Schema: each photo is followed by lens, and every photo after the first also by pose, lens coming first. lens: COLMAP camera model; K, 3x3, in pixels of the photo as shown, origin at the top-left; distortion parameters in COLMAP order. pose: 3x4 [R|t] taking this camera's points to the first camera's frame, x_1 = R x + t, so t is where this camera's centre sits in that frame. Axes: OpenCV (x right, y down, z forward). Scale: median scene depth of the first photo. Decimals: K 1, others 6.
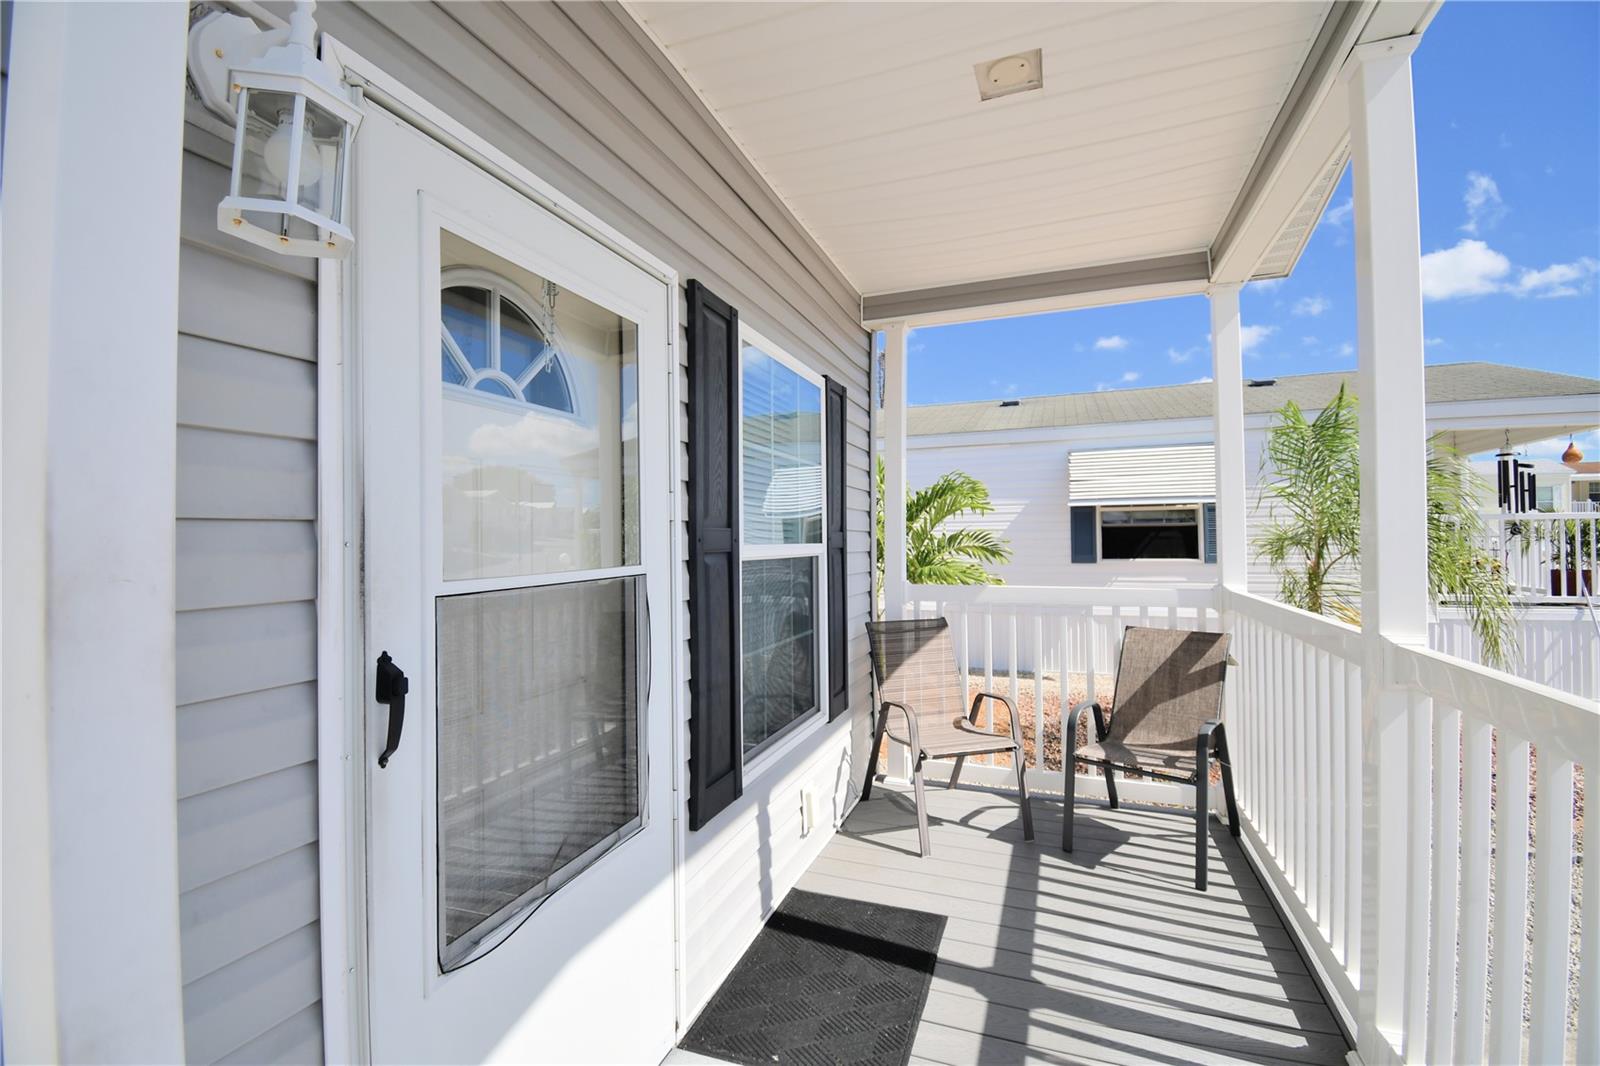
lens RADIAL K [[699.1, 0, 793.0], [0, 699.1, 537.2], [0, 0, 1]] dist [0.017455, -0.024899]
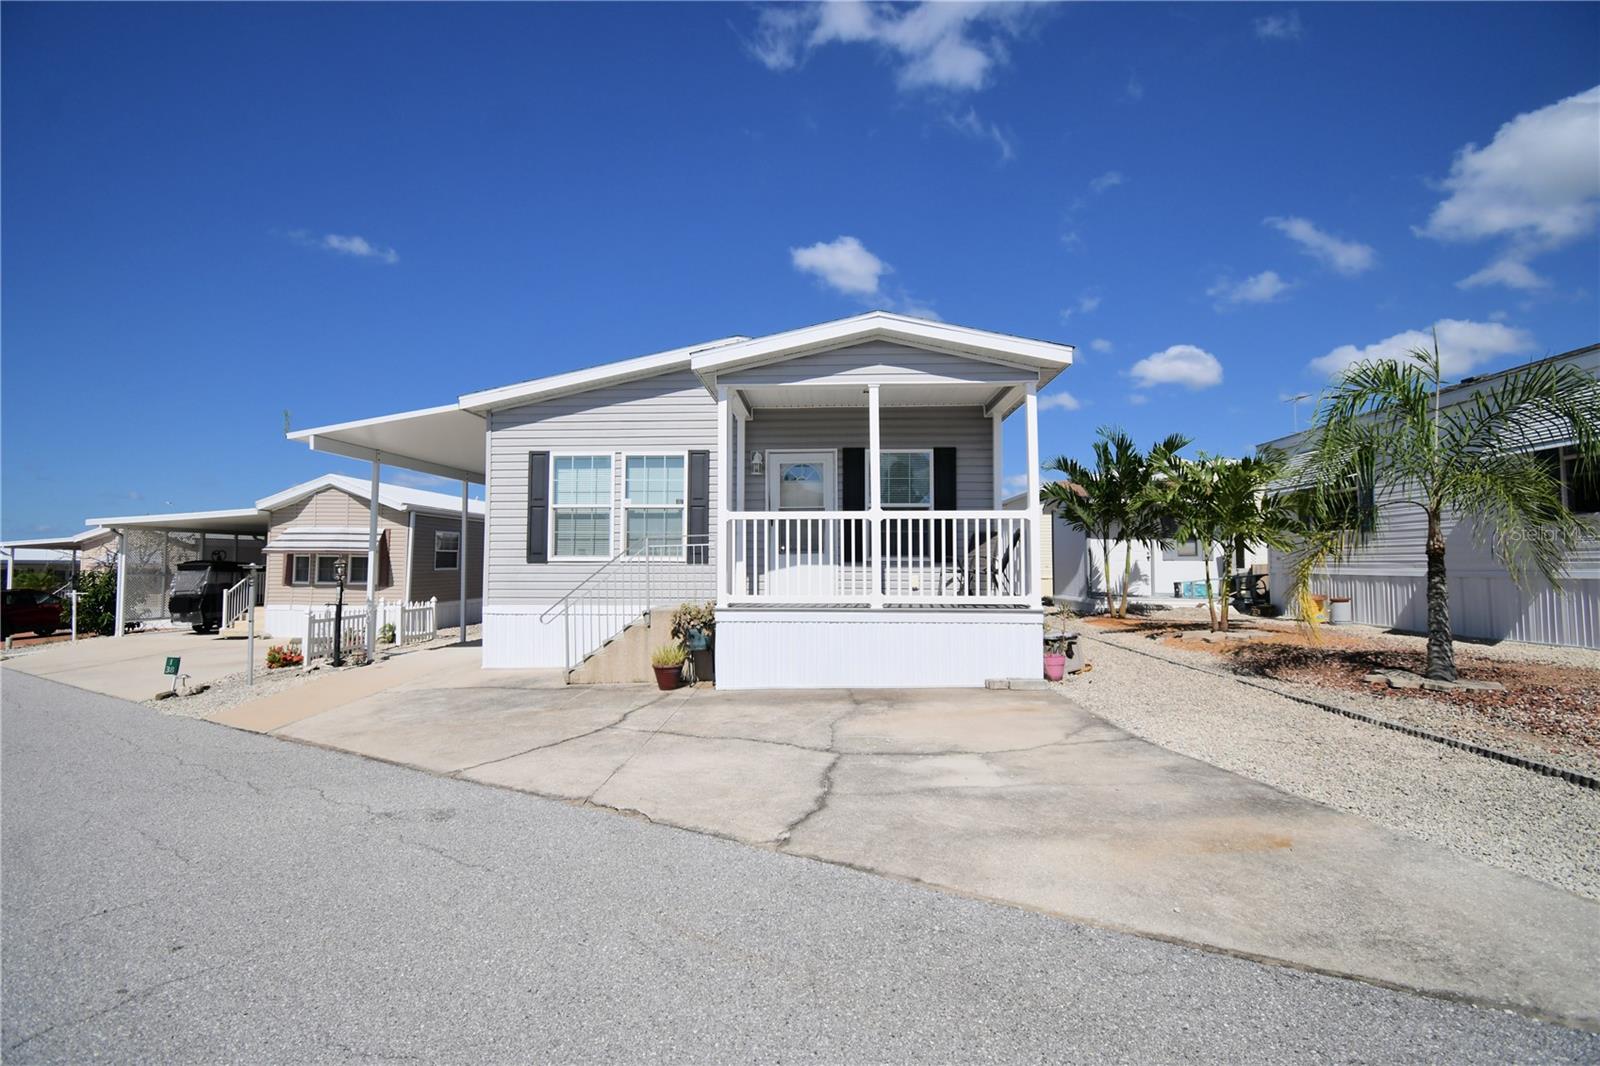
lens RADIAL K [[699.1, 0, 793.0], [0, 699.1, 537.2], [0, 0, 1]] dist [0.017455, -0.024899]
pose [[0.305717, -0.027098, -0.951737, 2.207102], [-0.003844, 0.999552, -0.029694, 0.200715], [0.952115, 0.012737, 0.305475, -0.408290]]
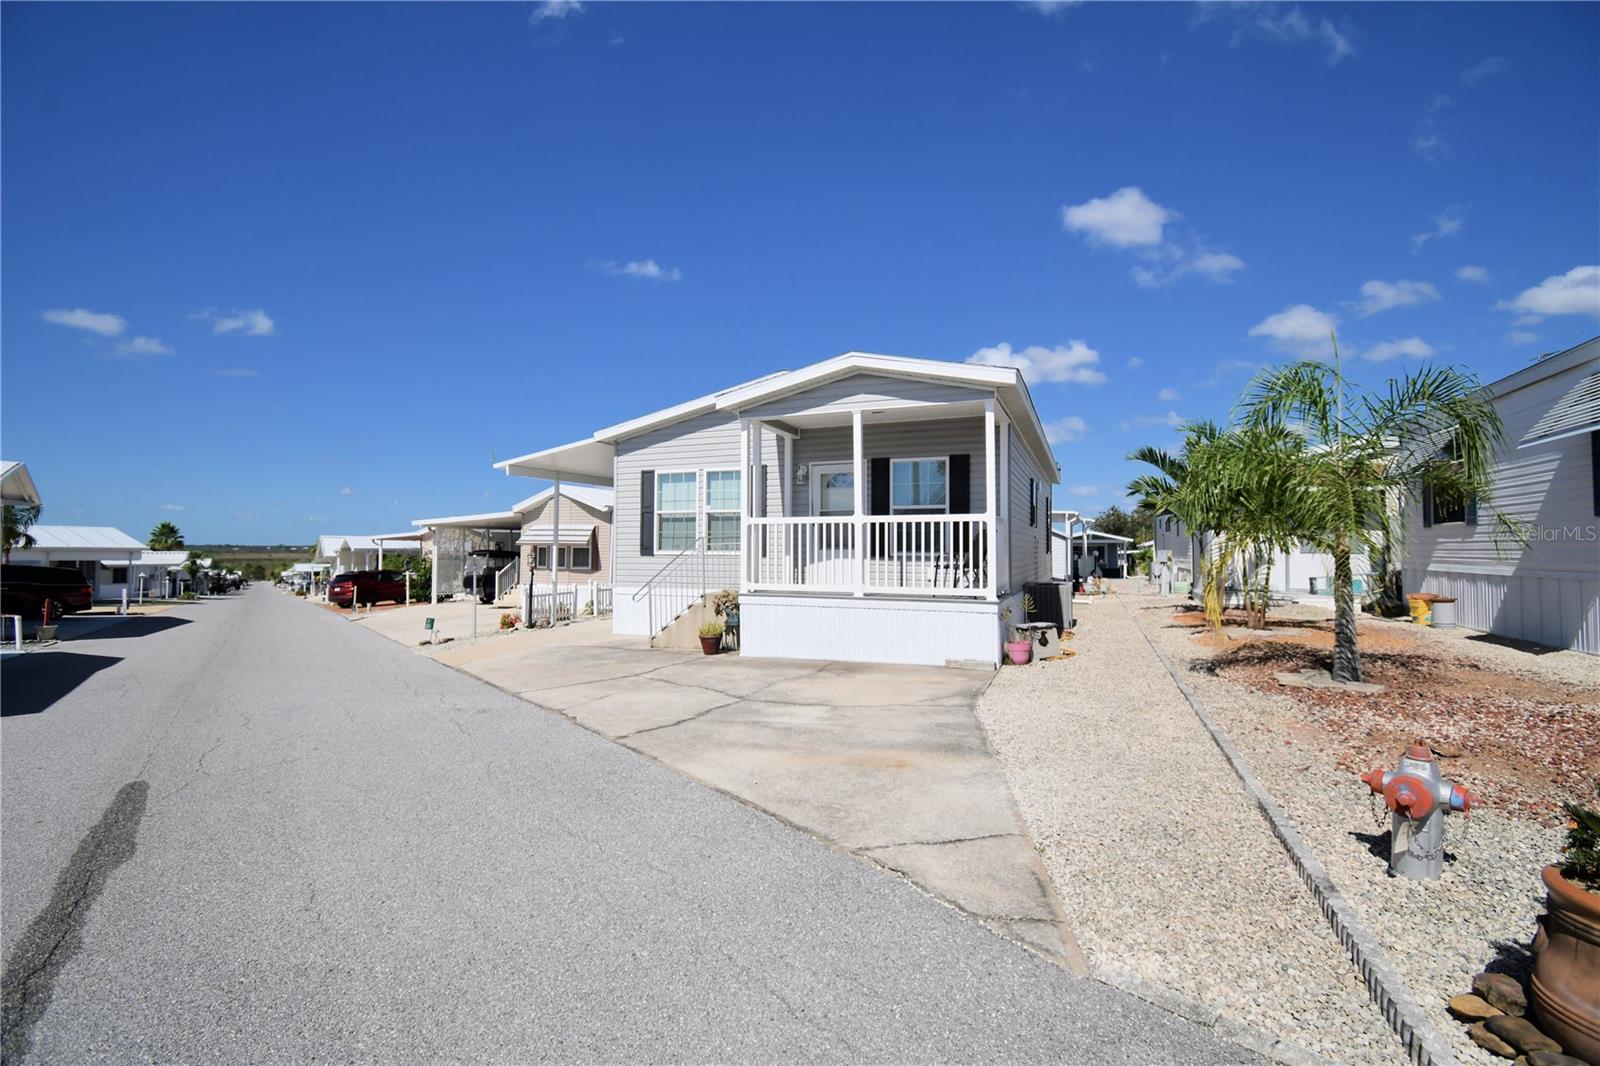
lens RADIAL K [[699.1, 0, 793.0], [0, 699.1, 537.2], [0, 0, 1]] dist [0.017455, -0.024899]
pose [[-0.034848, -0.007661, -0.999363, 2.800660], [-0.002546, 0.999968, -0.007577, 0.157968], [0.999389, 0.002280, -0.034867, 0.285020]]
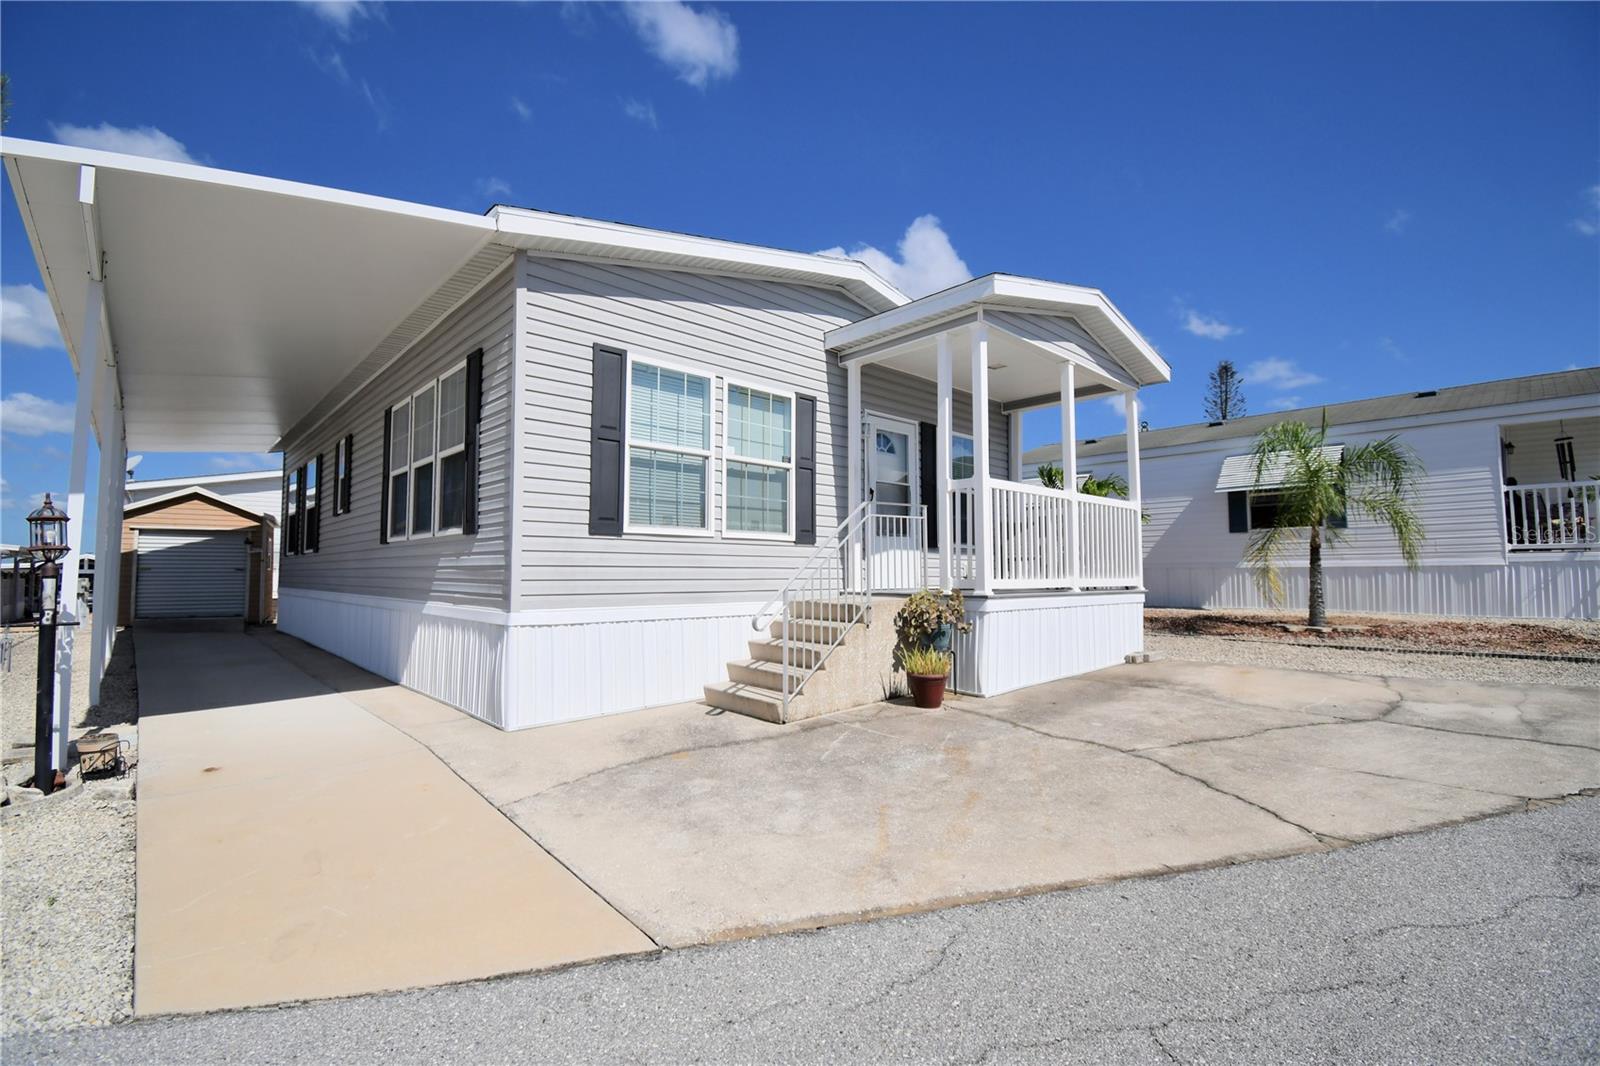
lens RADIAL K [[699.1, 0, 793.0], [0, 699.1, 537.2], [0, 0, 1]] dist [0.017455, -0.024899]
pose [[0.895843, -0.013024, -0.444180, 0.545725], [-0.009744, 0.998754, -0.048937, 0.294253], [0.444265, 0.048168, 0.894600, -1.653826]]
